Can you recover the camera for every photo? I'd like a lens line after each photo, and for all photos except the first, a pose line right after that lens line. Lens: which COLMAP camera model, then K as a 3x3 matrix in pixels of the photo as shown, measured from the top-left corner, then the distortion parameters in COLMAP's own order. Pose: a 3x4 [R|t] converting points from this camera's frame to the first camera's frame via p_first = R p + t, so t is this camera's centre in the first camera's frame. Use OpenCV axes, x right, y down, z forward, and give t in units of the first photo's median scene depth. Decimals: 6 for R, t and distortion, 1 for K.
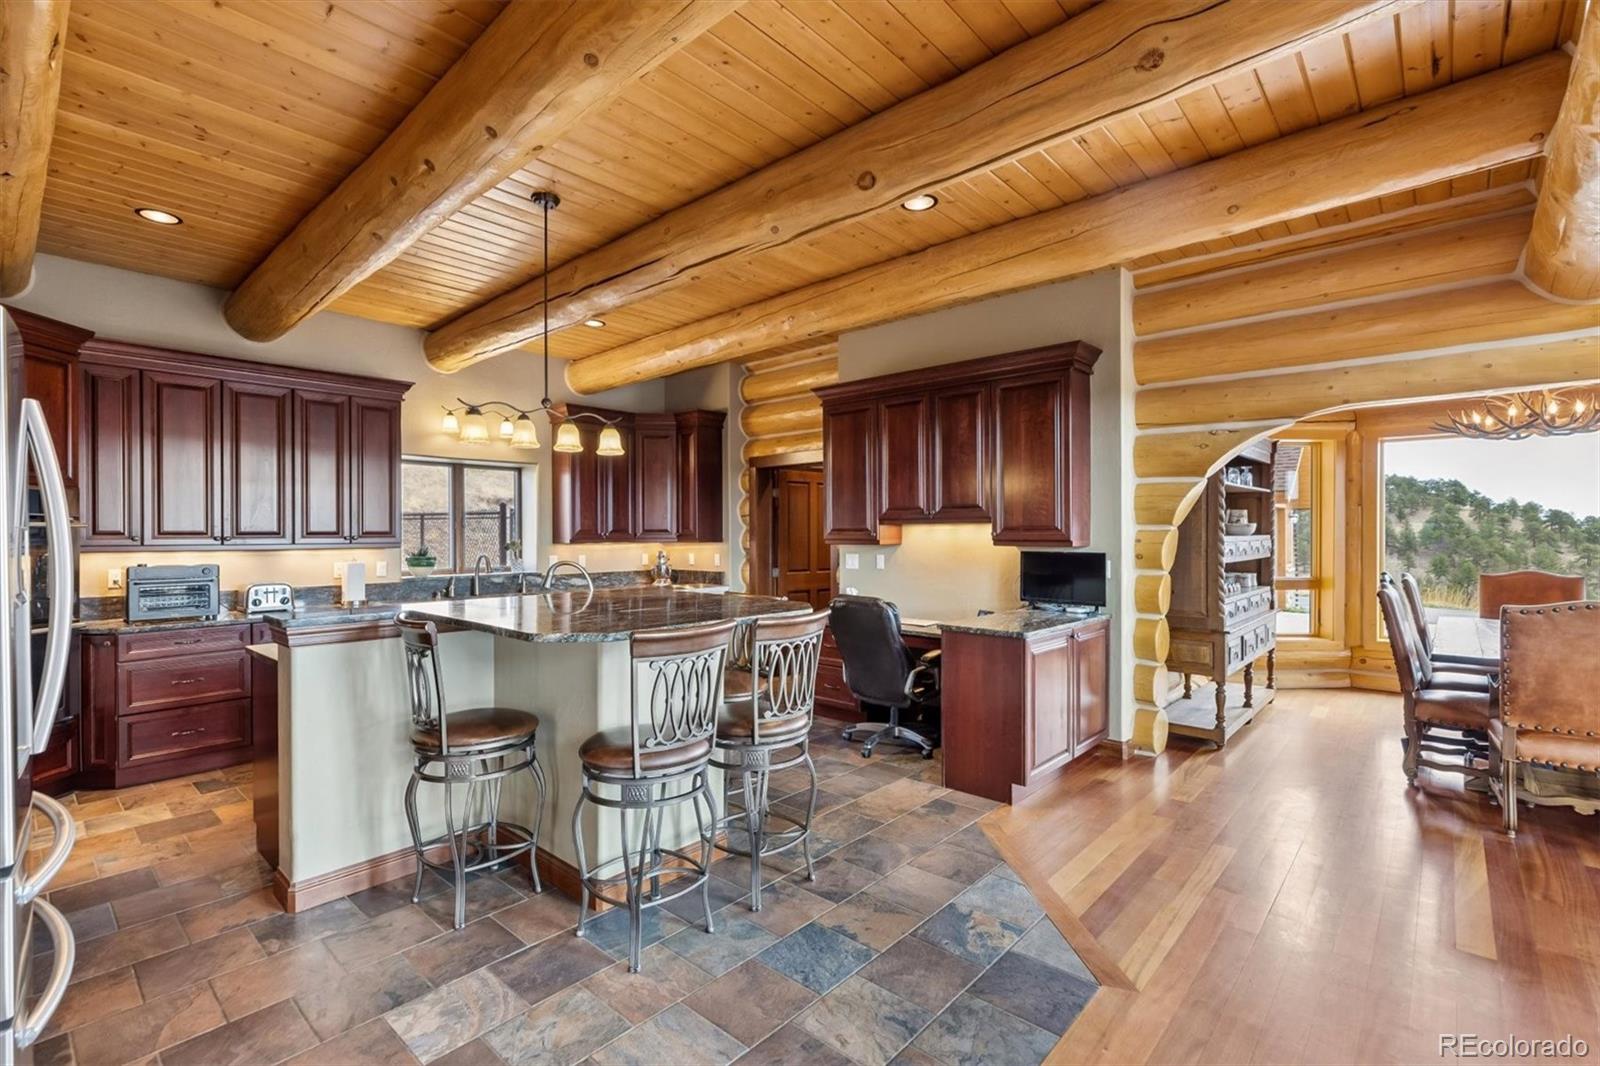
lens RADIAL K [[725.7, 0, 799.7], [0, 725.7, 529.5], [0, 0, 1]] dist [0.000165, 0.000366]
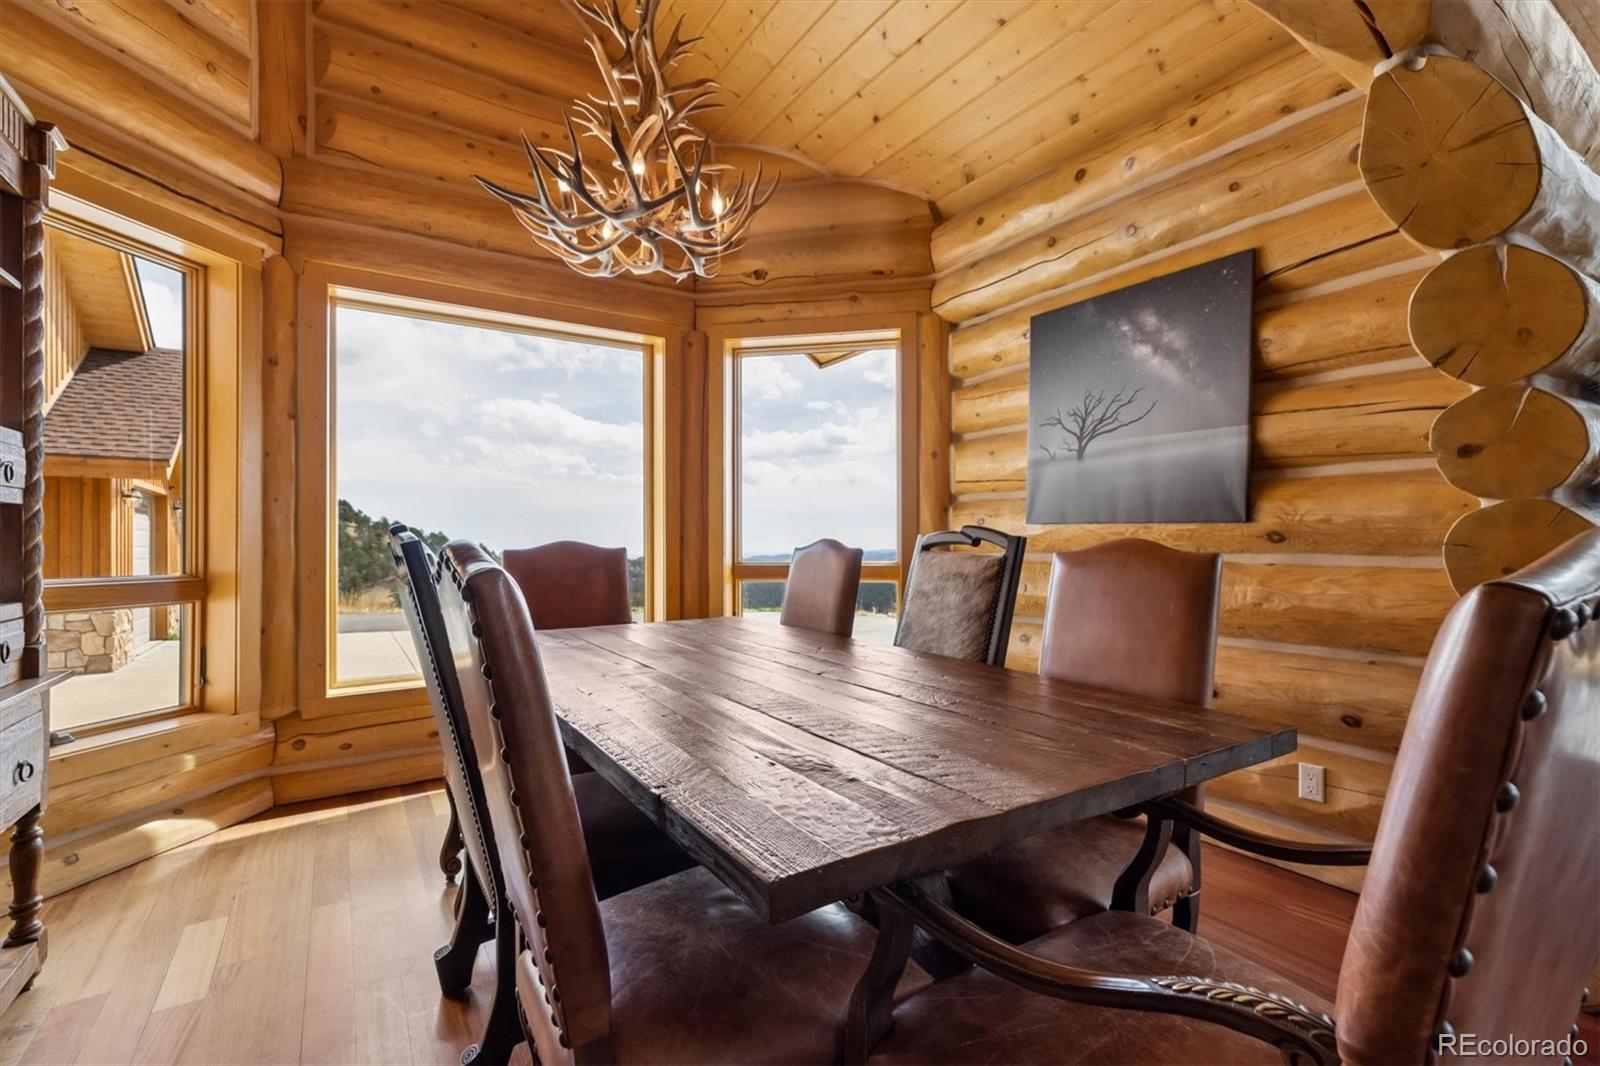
lens RADIAL K [[725.7, 0, 801.2], [0, 725.7, 535.9], [0, 0, 1]] dist [0.000165, 0.000366]
pose [[0.269538, 0.004552, 0.962979, 0.496656], [0.007015, 0.999953, -0.006691, 0.060940], [-0.962964, 0.008558, 0.269493, 0.677951]]
